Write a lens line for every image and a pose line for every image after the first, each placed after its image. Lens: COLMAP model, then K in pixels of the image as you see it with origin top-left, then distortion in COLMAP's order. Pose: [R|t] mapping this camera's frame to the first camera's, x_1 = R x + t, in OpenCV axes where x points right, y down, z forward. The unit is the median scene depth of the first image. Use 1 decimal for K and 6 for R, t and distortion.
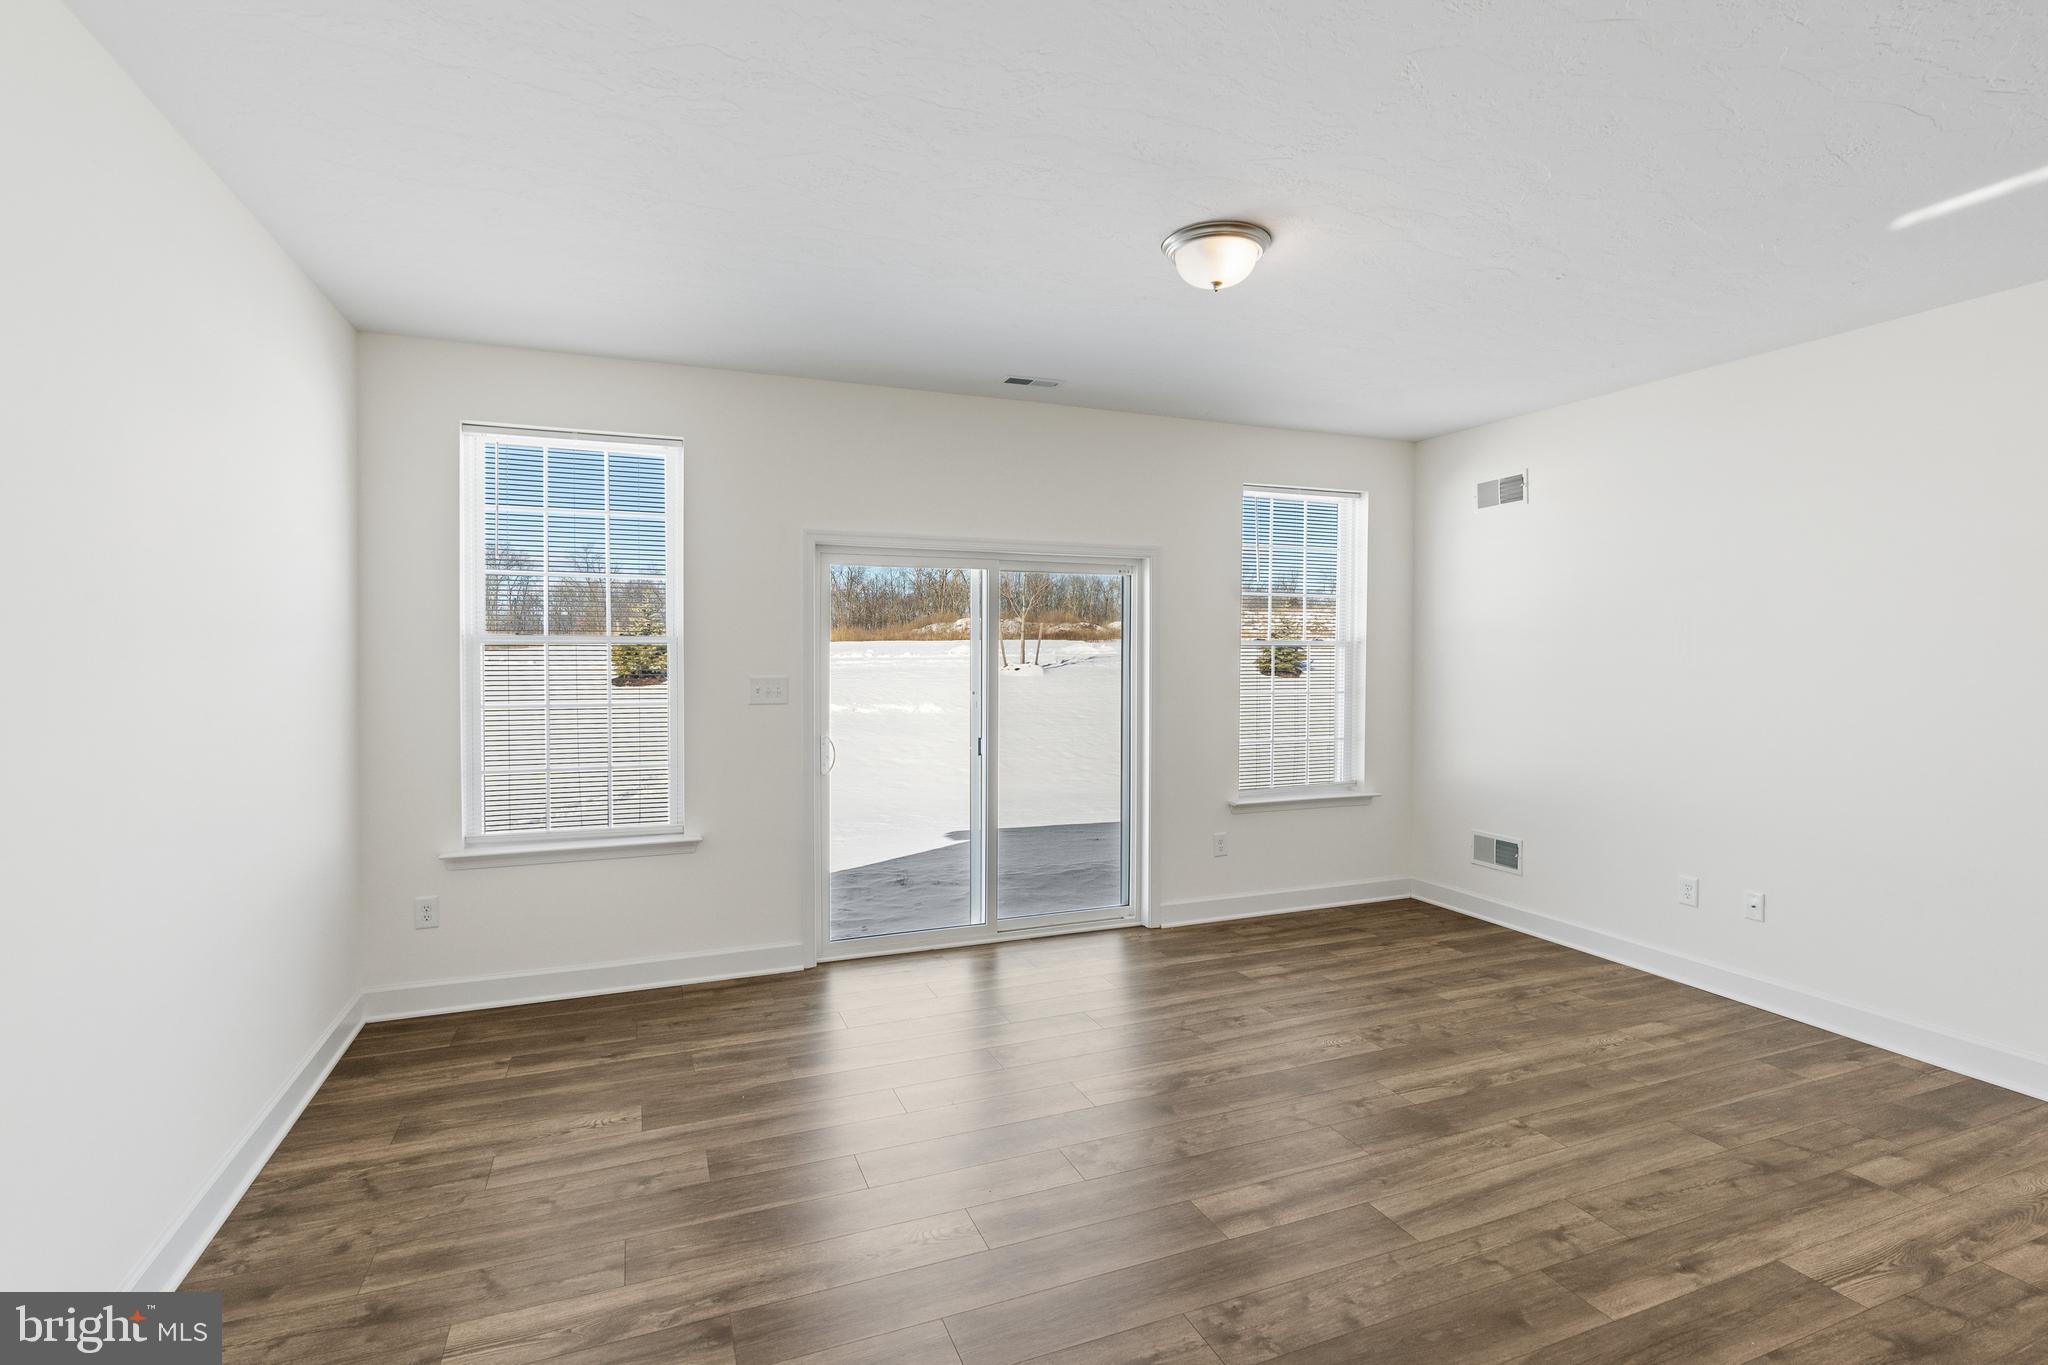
lens RADIAL K [[960.2, 0, 1024.0], [0, 960.2, 682.5], [0, 0, 1]] dist [-0.005713, 0.001296]
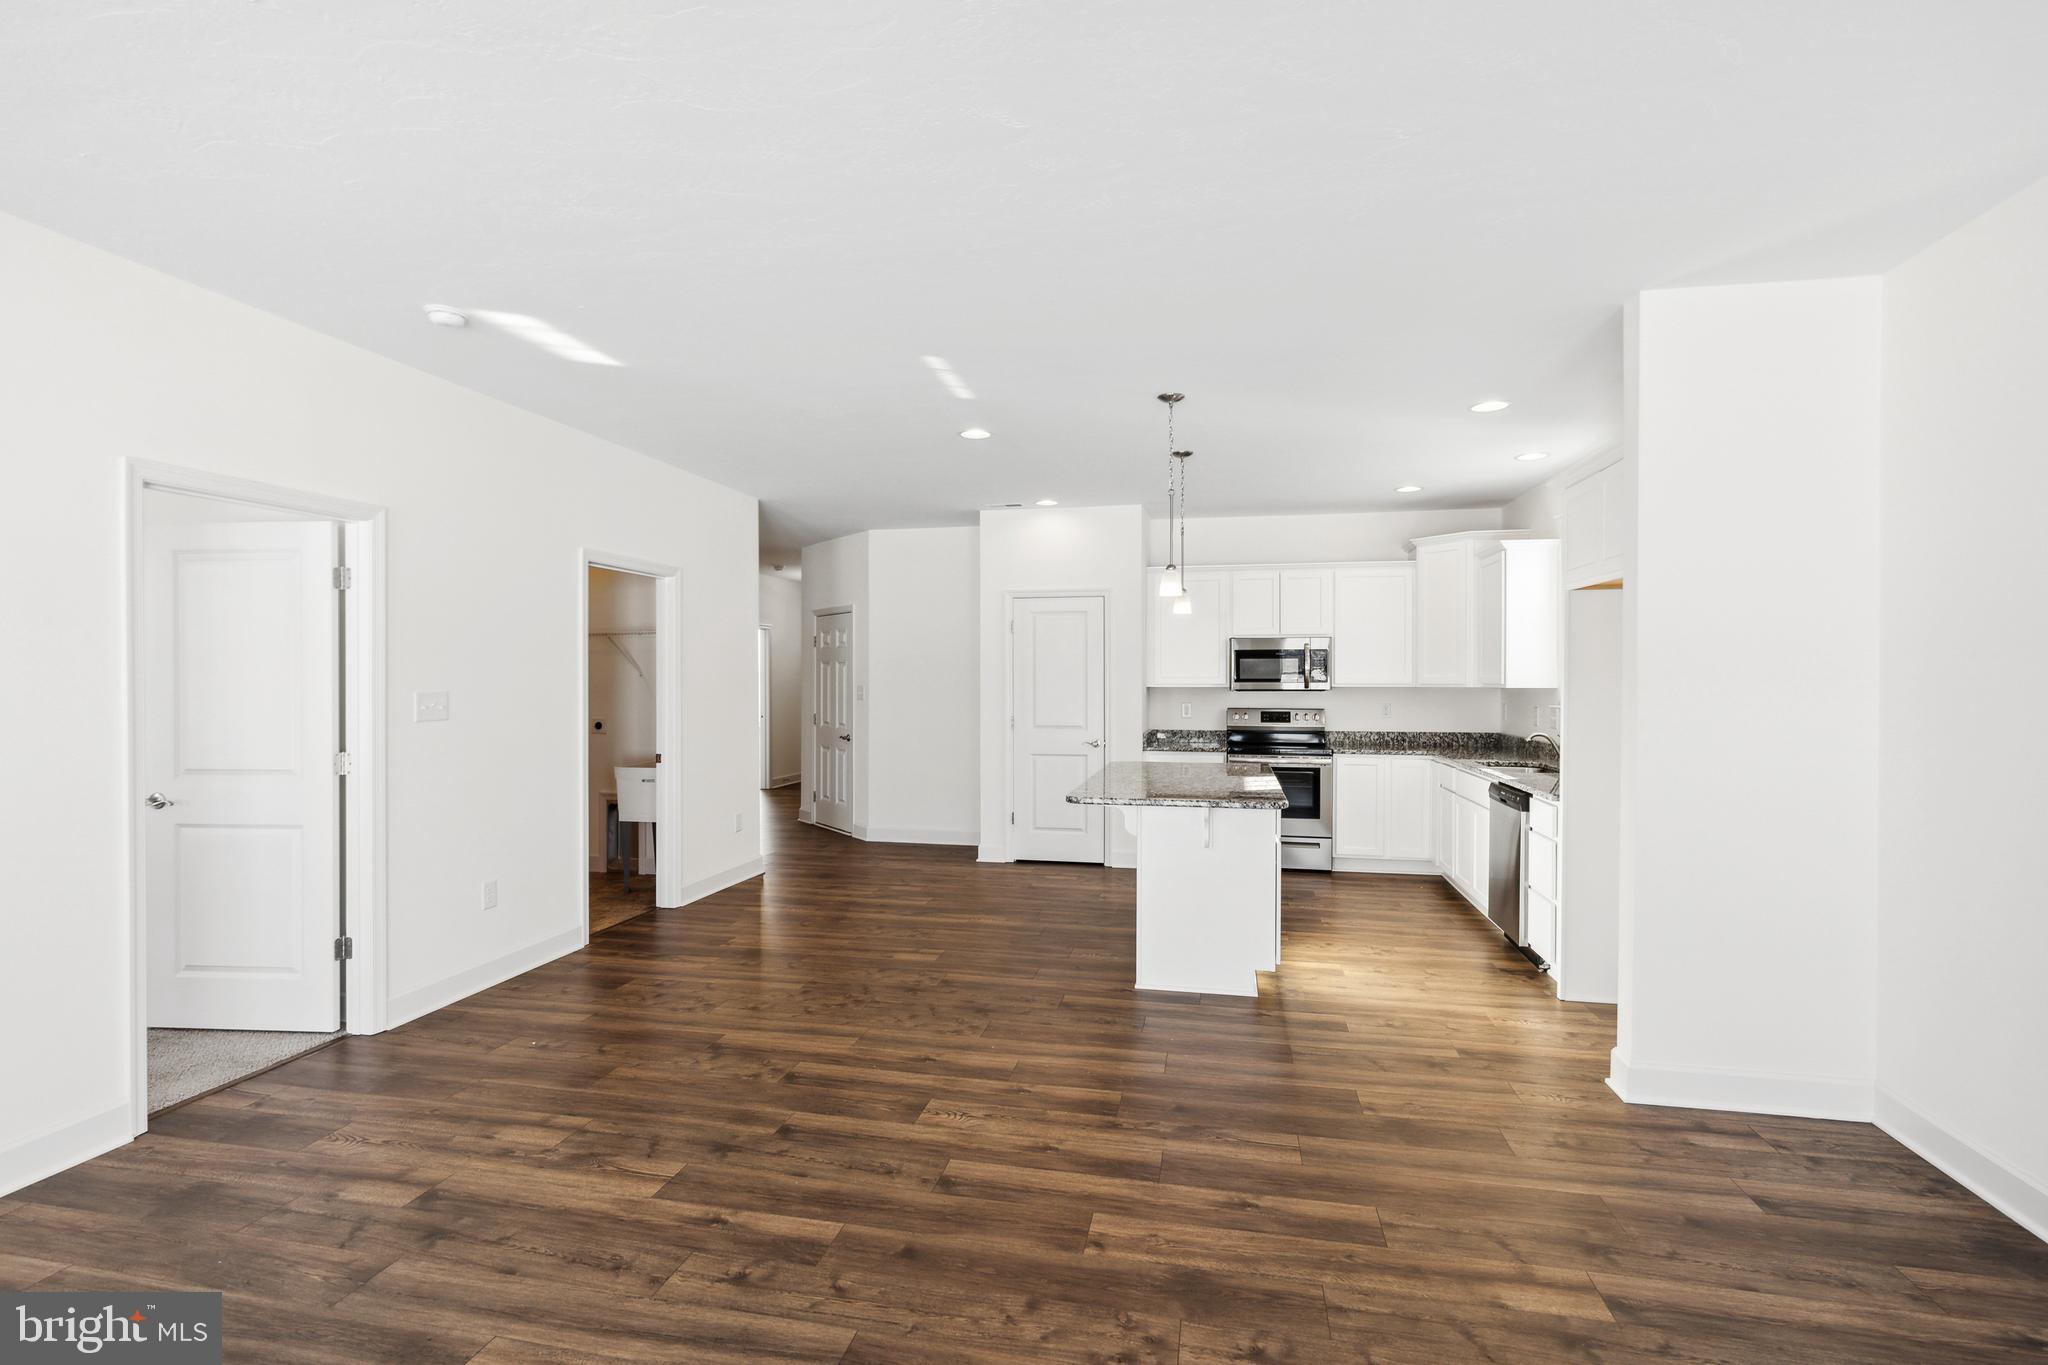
lens RADIAL K [[960.2, 0, 1024.0], [0, 960.2, 682.5], [0, 0, 1]] dist [-0.005713, 0.001296]
pose [[-0.830140, -0.005752, 0.557525, -0.128323], [0.016347, 0.999266, 0.034650, -0.020589], [-0.557315, 0.037878, -0.829437, 1.074821]]
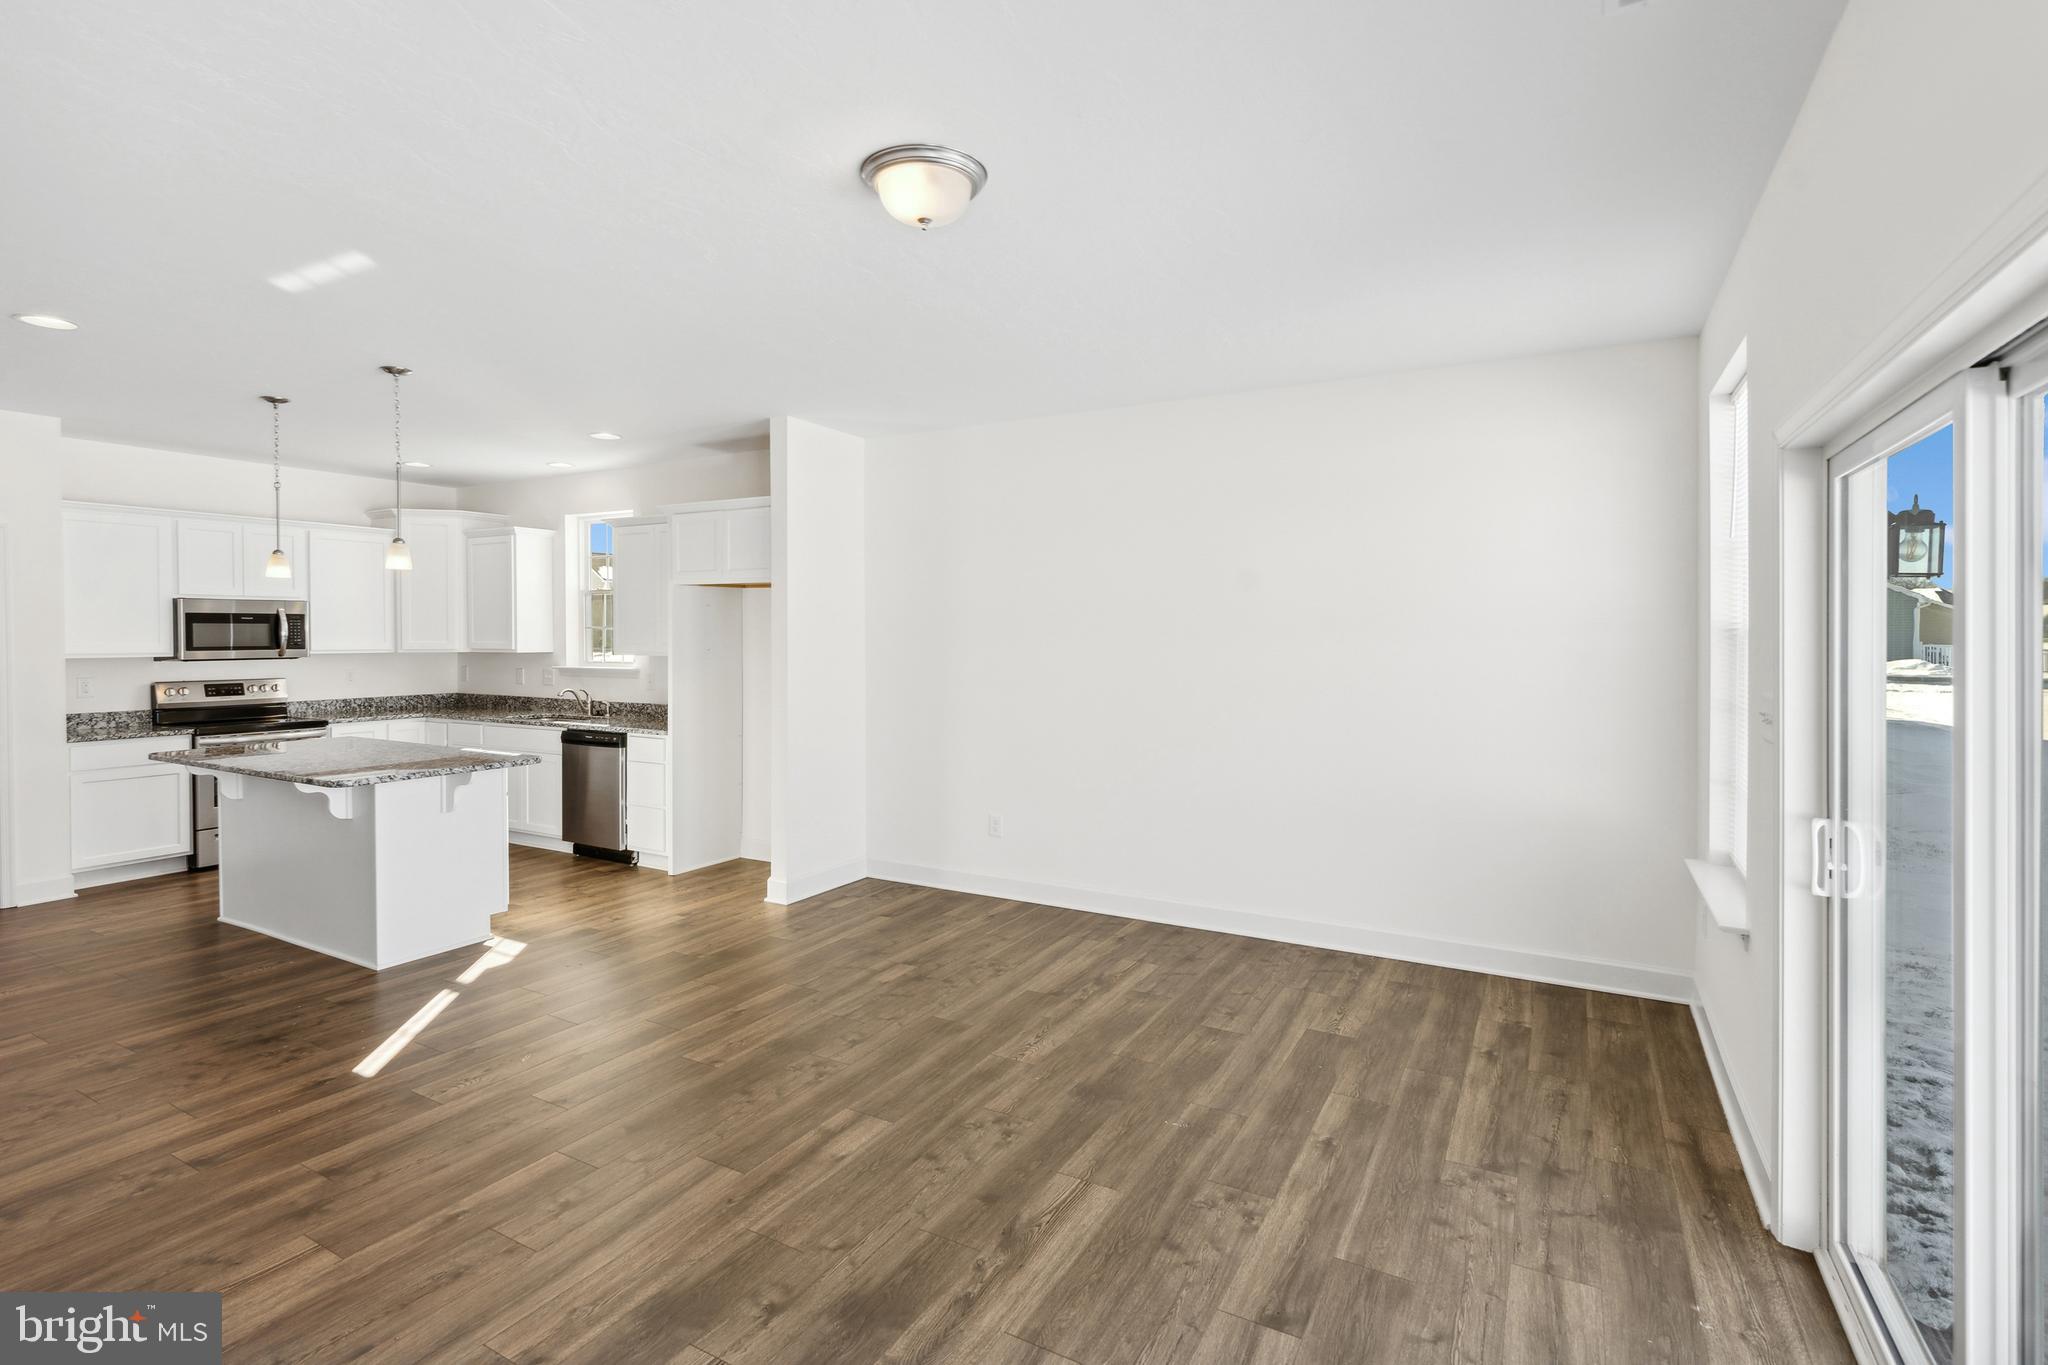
lens RADIAL K [[972.5, 0, 1022.8], [0, 972.5, 655.7], [0, 0, 1]] dist [-0.004222, 0.001121]
pose [[-0.778896, 0.011252, -0.627052, 0.556552], [-0.025240, 0.998467, 0.049268, -0.057852], [0.626645, 0.054202, -0.777417, 1.415516]]
